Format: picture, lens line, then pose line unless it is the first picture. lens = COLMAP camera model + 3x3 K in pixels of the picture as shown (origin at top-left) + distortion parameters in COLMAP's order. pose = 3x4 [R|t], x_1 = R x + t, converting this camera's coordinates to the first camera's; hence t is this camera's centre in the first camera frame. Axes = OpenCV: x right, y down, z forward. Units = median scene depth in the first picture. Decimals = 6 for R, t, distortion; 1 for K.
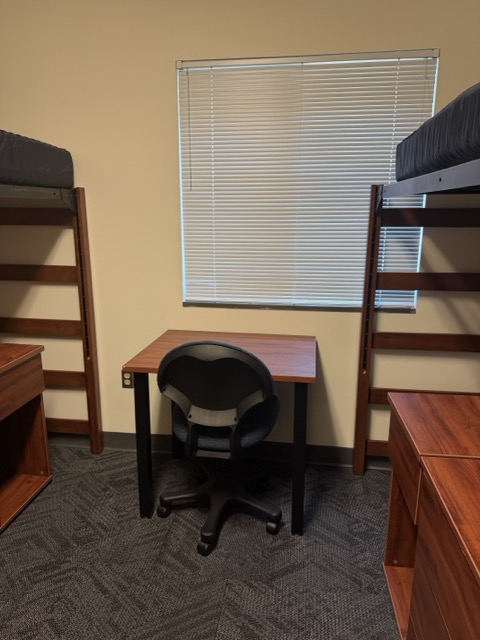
lens RADIAL K [[447.1, 0, 241.7], [0, 447.1, 326.0], [0, 0, 1]] dist [0.053660, -0.069944]
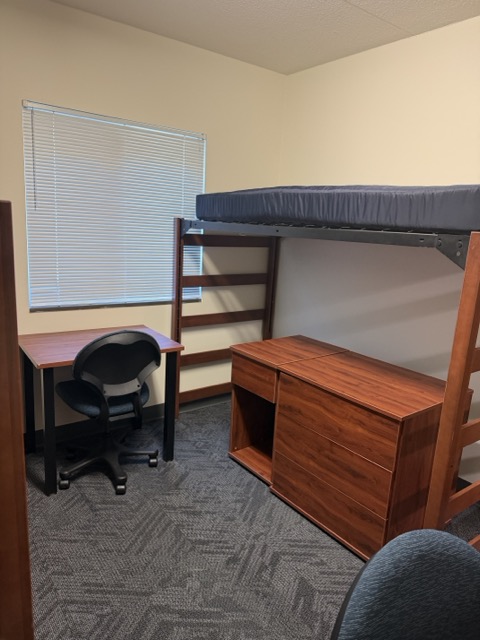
lens RADIAL K [[447.1, 0, 234.3], [0, 447.1, 323.7], [0, 0, 1]] dist [0.053660, -0.069944]
pose [[0.713233, -0.111086, 0.692068, -0.624888], [0.115456, 0.992494, 0.040321, -0.003088], [-0.691352, 0.051145, 0.720705, -0.178646]]
